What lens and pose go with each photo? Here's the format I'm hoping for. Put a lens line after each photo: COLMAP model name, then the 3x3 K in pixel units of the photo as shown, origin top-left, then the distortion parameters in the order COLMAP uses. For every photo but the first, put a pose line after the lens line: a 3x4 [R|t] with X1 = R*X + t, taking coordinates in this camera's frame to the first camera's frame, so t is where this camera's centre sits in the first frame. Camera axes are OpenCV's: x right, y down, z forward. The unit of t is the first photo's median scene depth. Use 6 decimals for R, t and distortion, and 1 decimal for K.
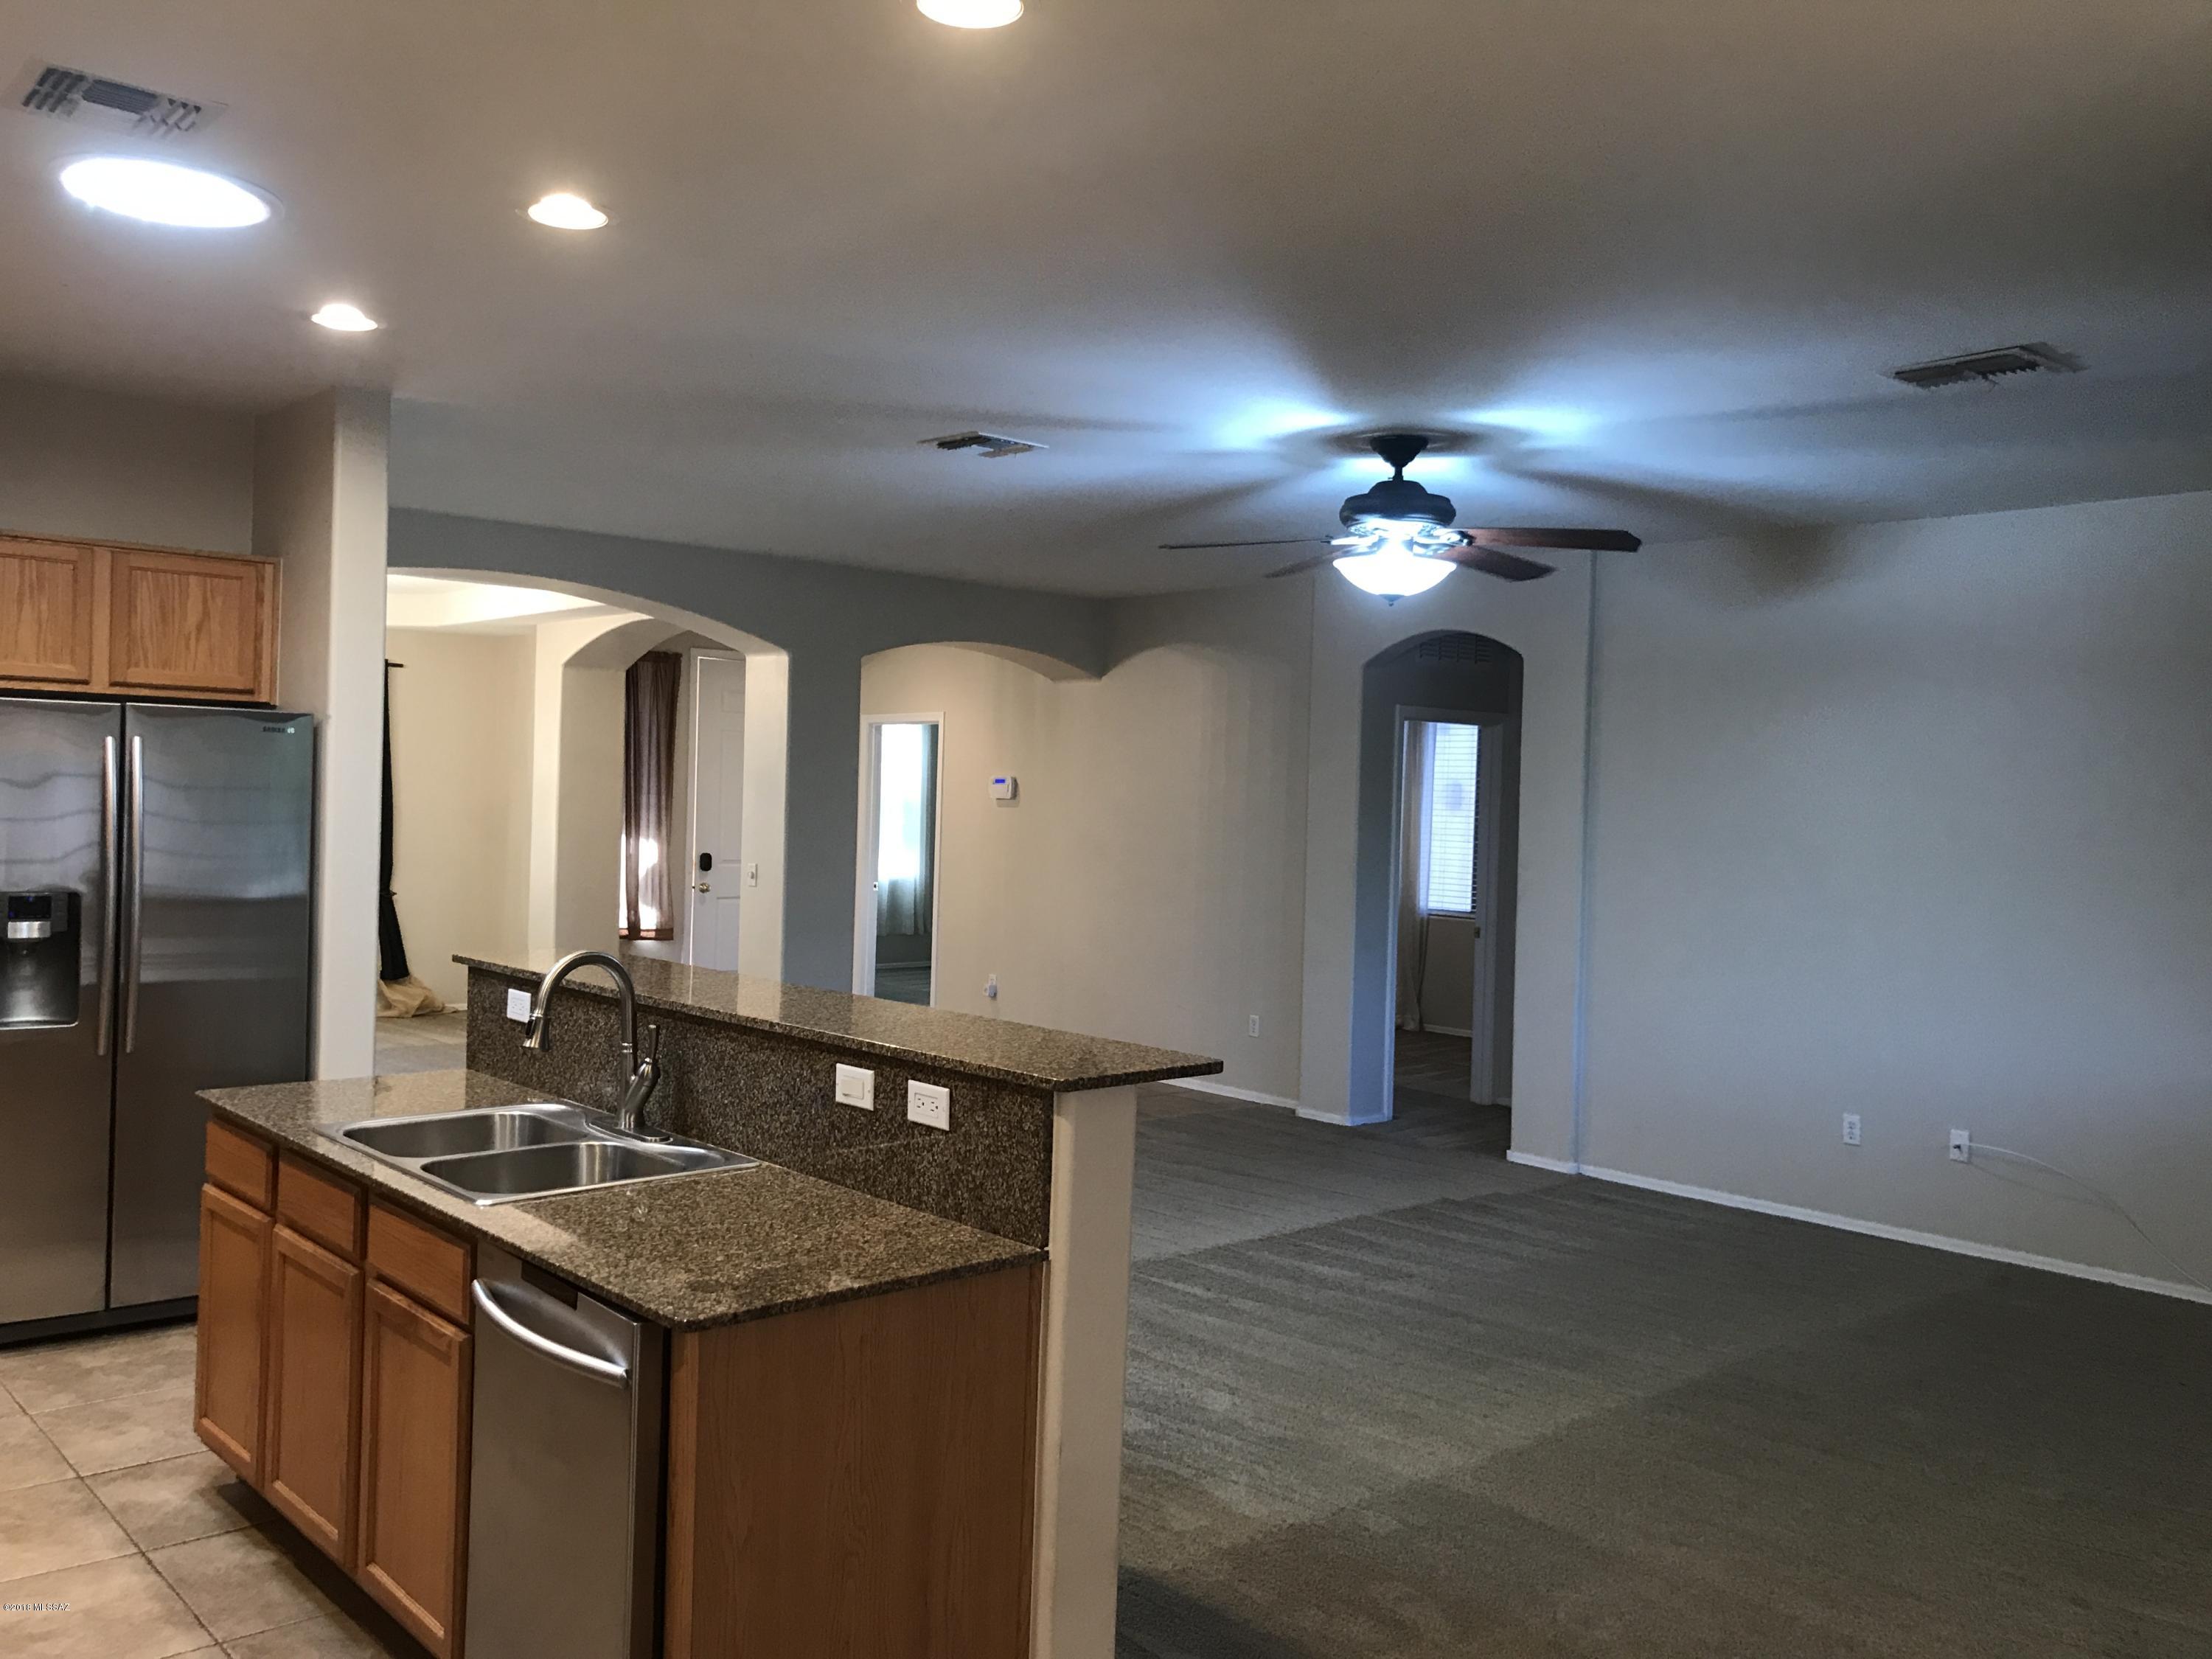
lens RADIAL K [[1809.7, 0, 1099.4], [0, 1809.7, 820.8], [0, 0, 1]] dist [0.052085, -0.066258]
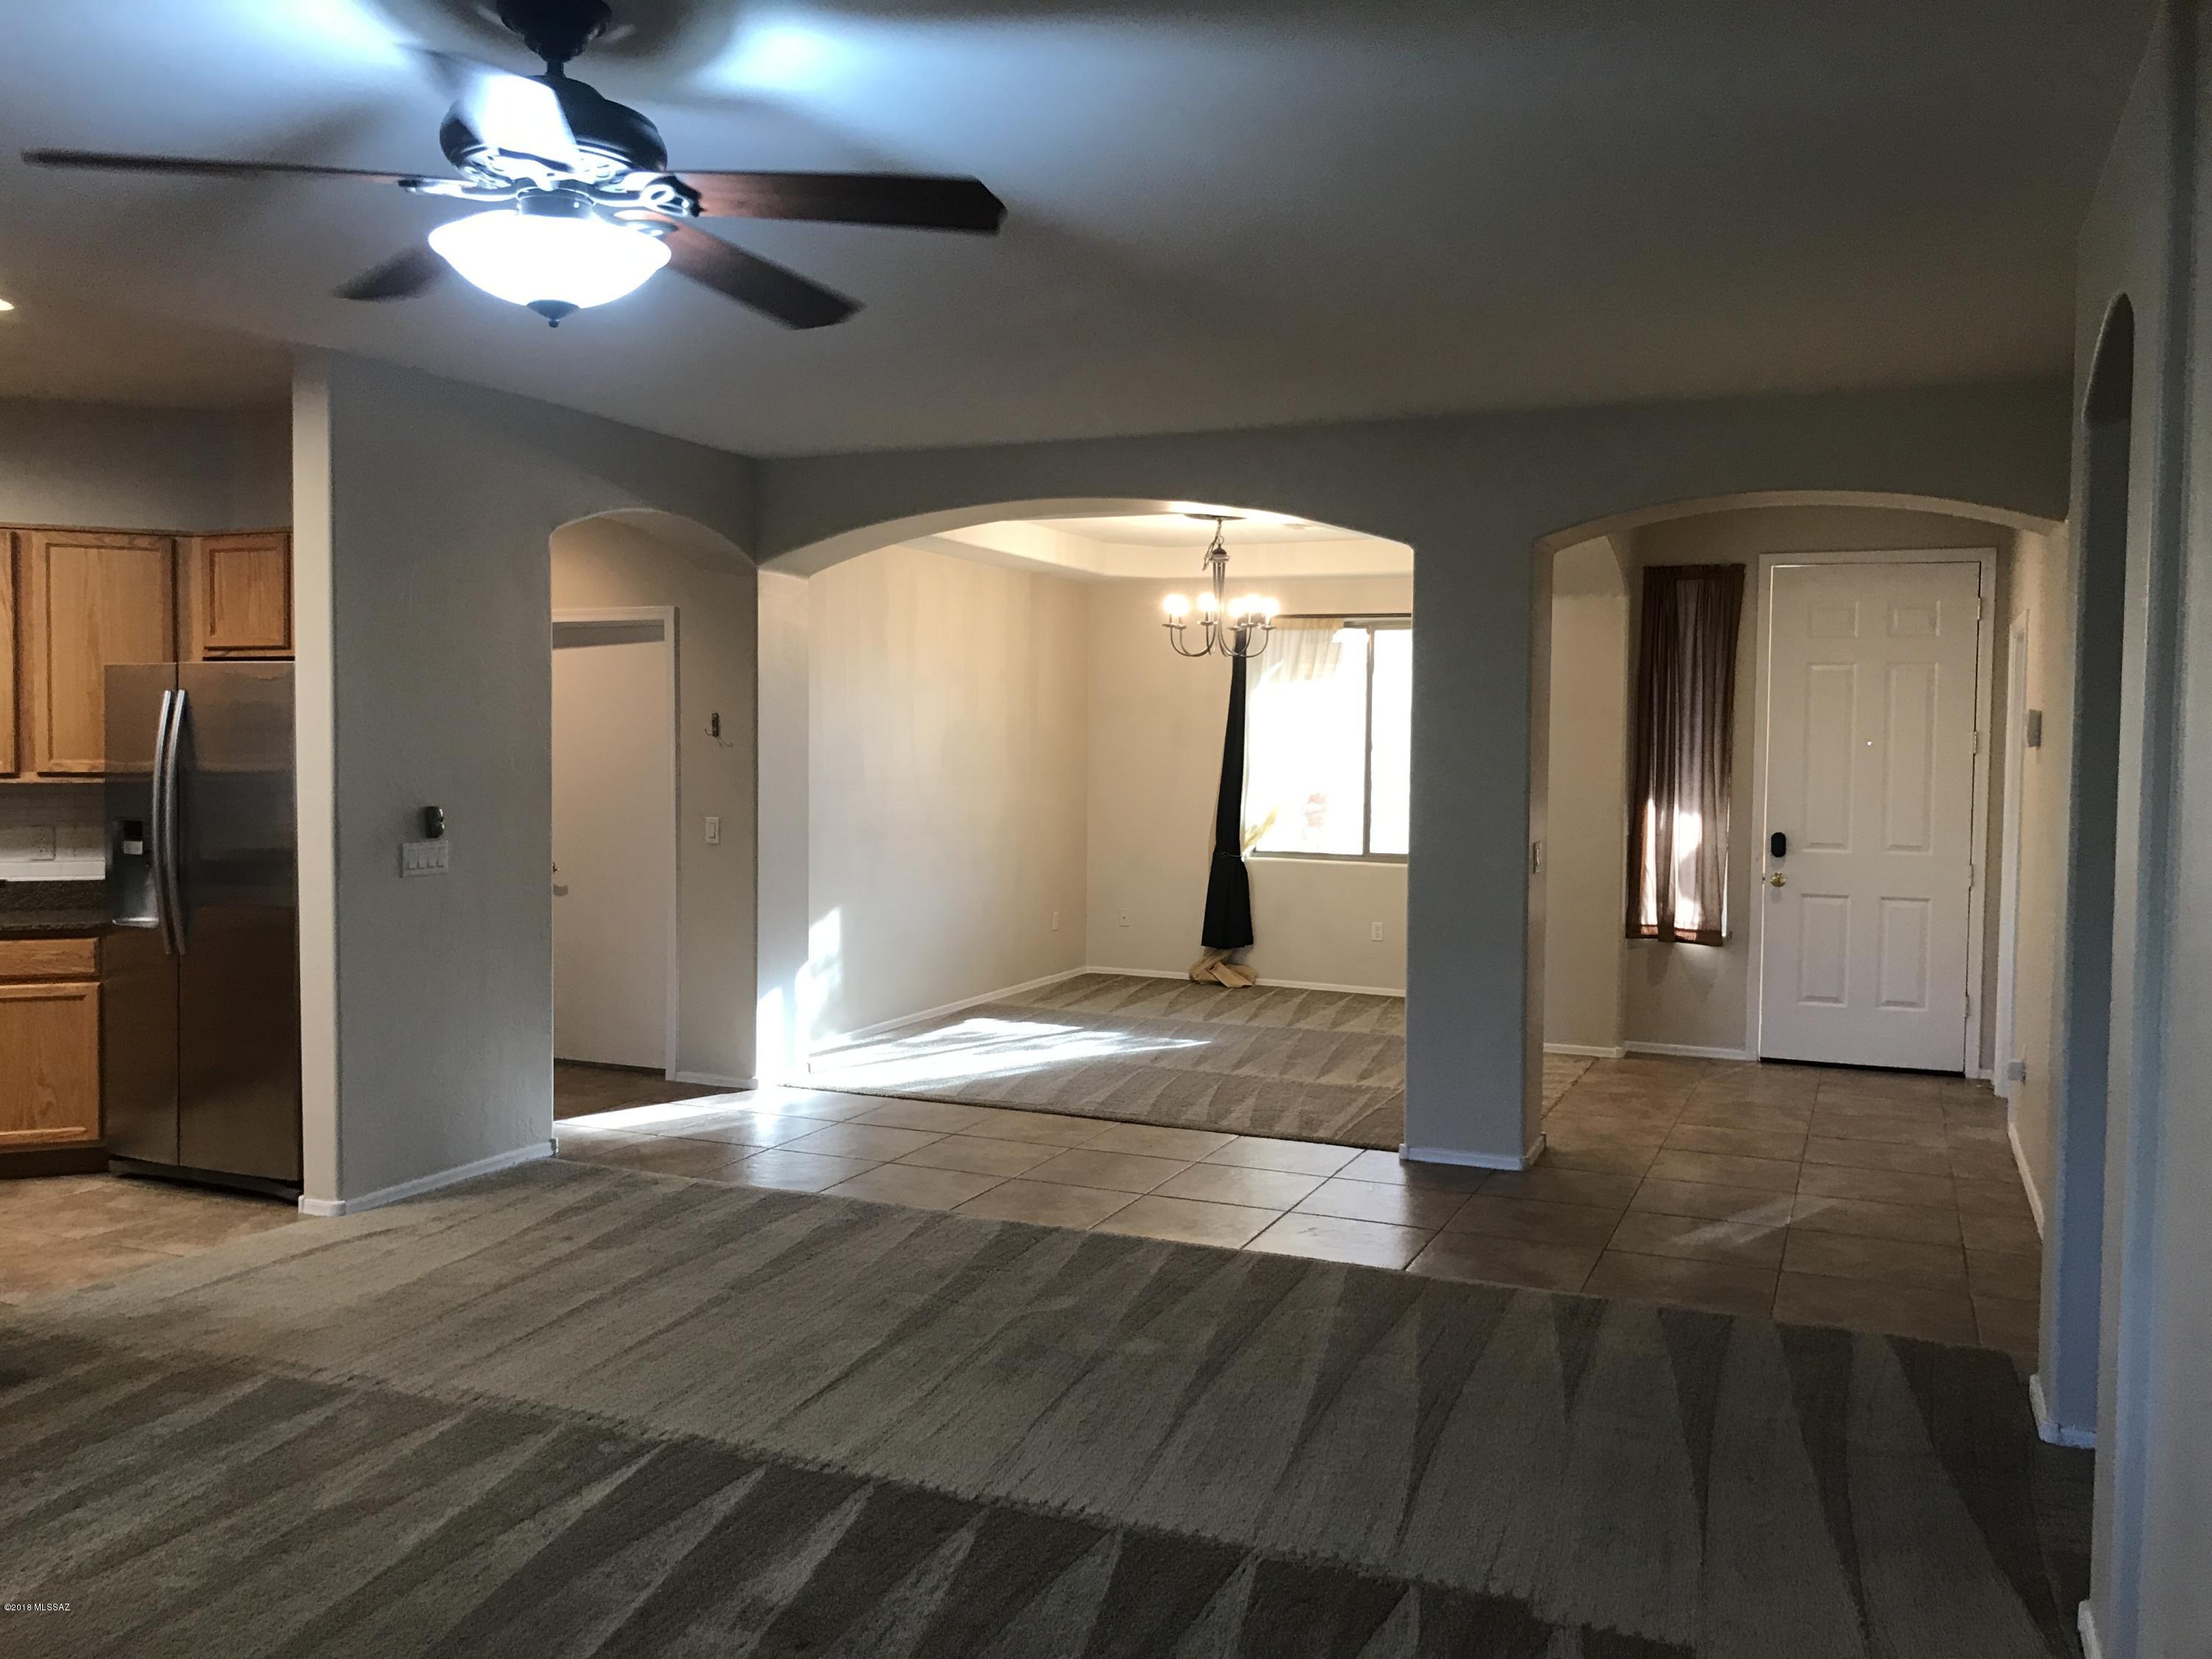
lens RADIAL K [[1809.7, 0, 1110.6], [0, 1809.7, 836.0], [0, 0, 1]] dist [0.052085, -0.066258]
pose [[0.423051, 0.022479, -0.905827, 0.344474], [-0.011612, 0.999745, 0.019387, 0.008082], [0.906032, 0.002317, 0.423204, 0.451246]]
